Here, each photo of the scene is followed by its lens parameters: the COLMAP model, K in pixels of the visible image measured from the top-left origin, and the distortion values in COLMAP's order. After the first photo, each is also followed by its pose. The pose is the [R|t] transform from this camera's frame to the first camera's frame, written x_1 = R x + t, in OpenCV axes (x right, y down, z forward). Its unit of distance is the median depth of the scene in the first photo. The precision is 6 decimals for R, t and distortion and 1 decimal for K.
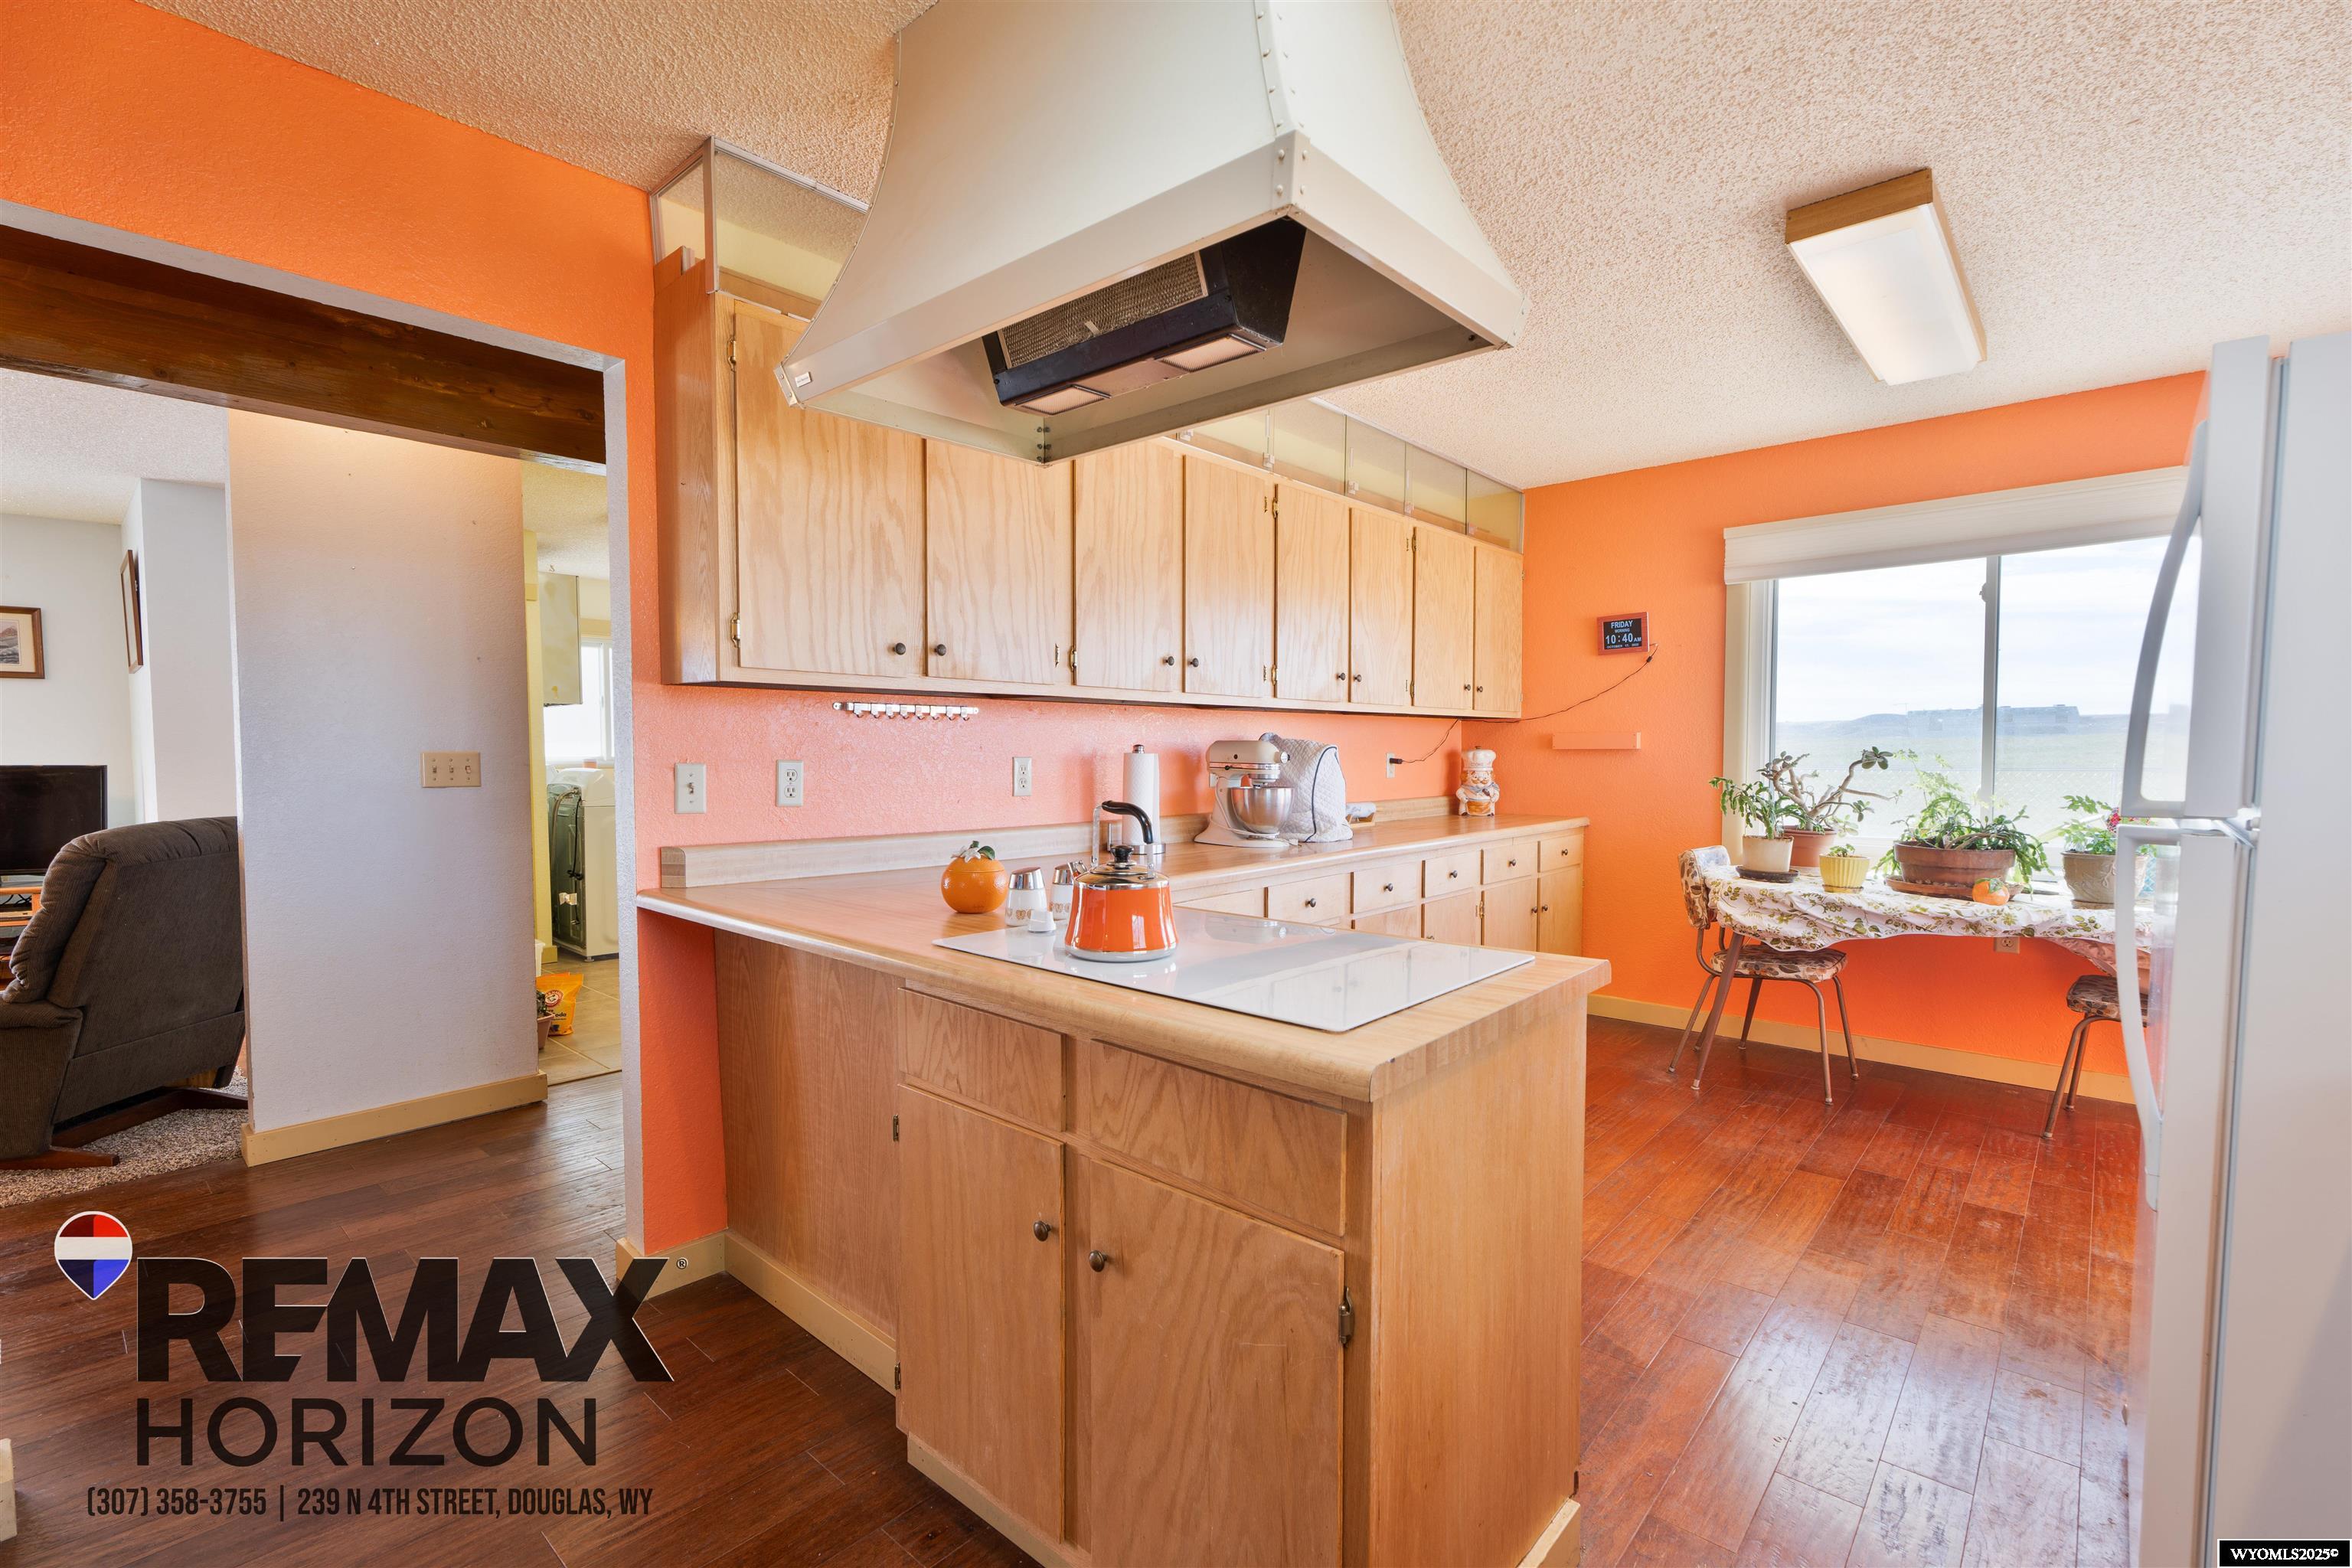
lens RADIAL K [[1049.9, 0, 1185.1], [0, 1049.9, 789.5], [0, 0, 1]] dist [-0.002649, -0.000444]
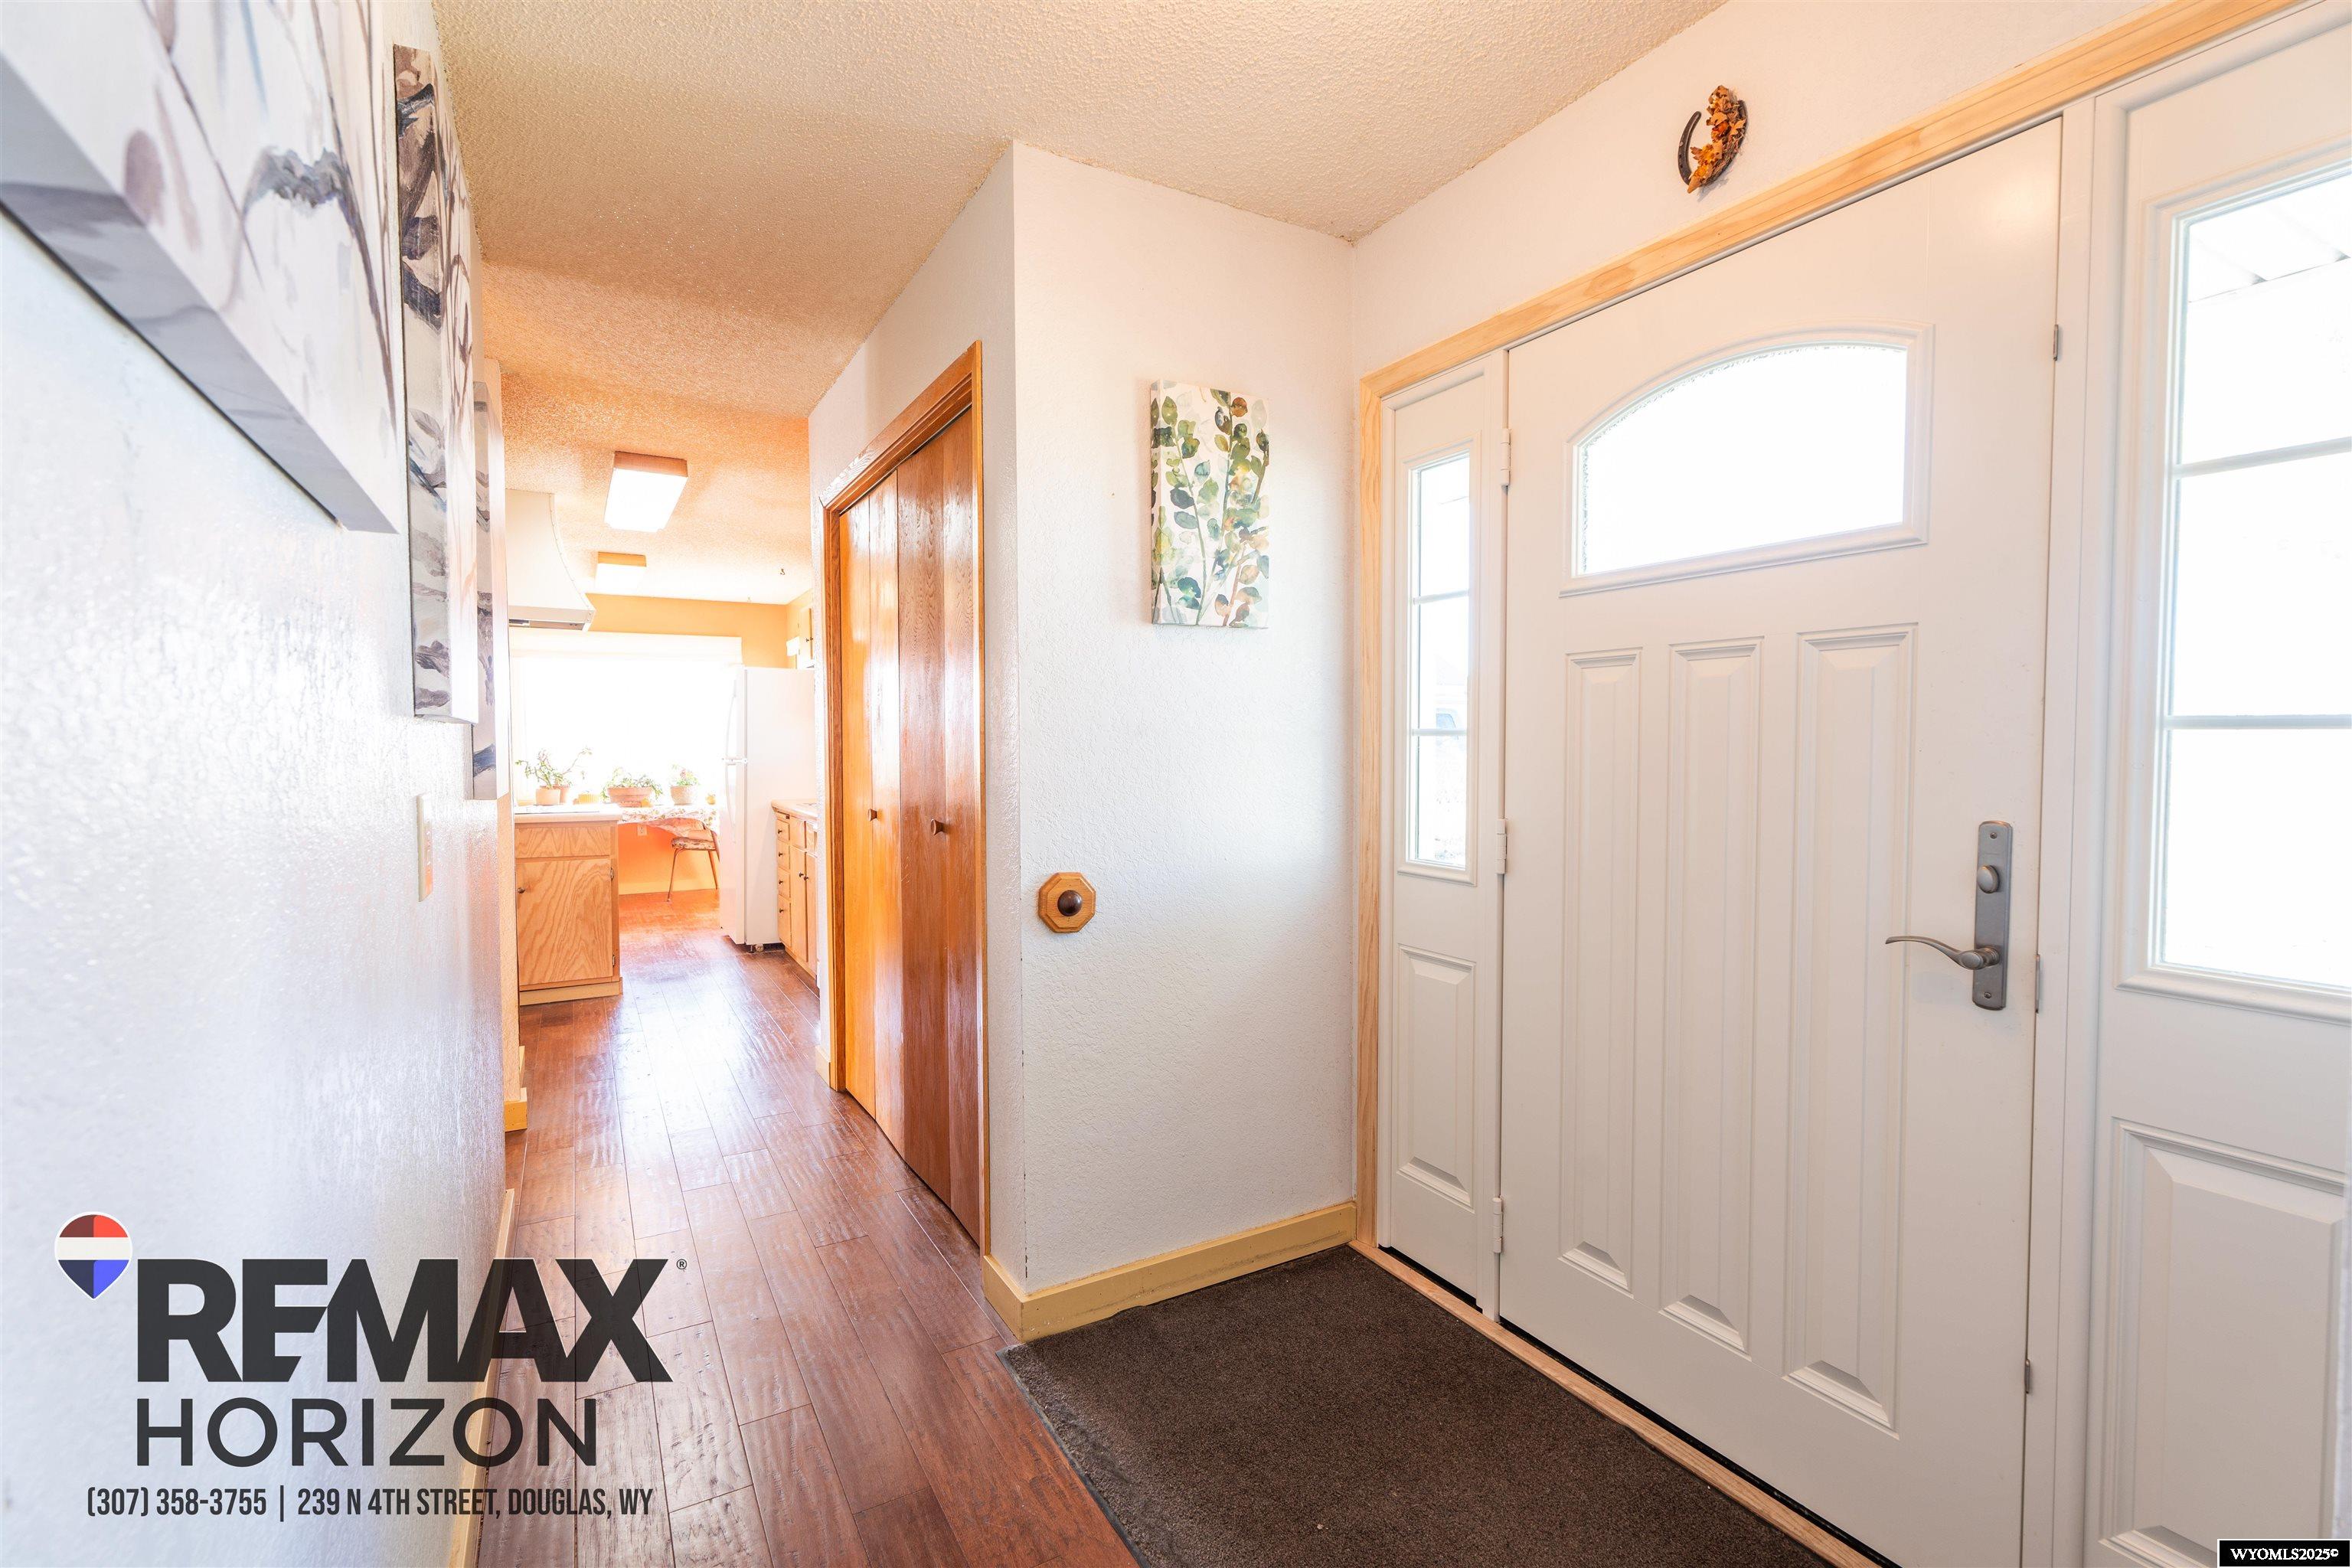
lens RADIAL K [[1053.8, 0, 1177.8], [0, 1053.8, 800.5], [0, 0, 1]] dist [-0.001949, -0.000771]
pose [[0.312437, -0.049596, 0.948643, -1.172374], [0.043296, 0.998342, 0.037935, 0.050204], [-0.948951, 0.029220, 0.314066, -0.941610]]
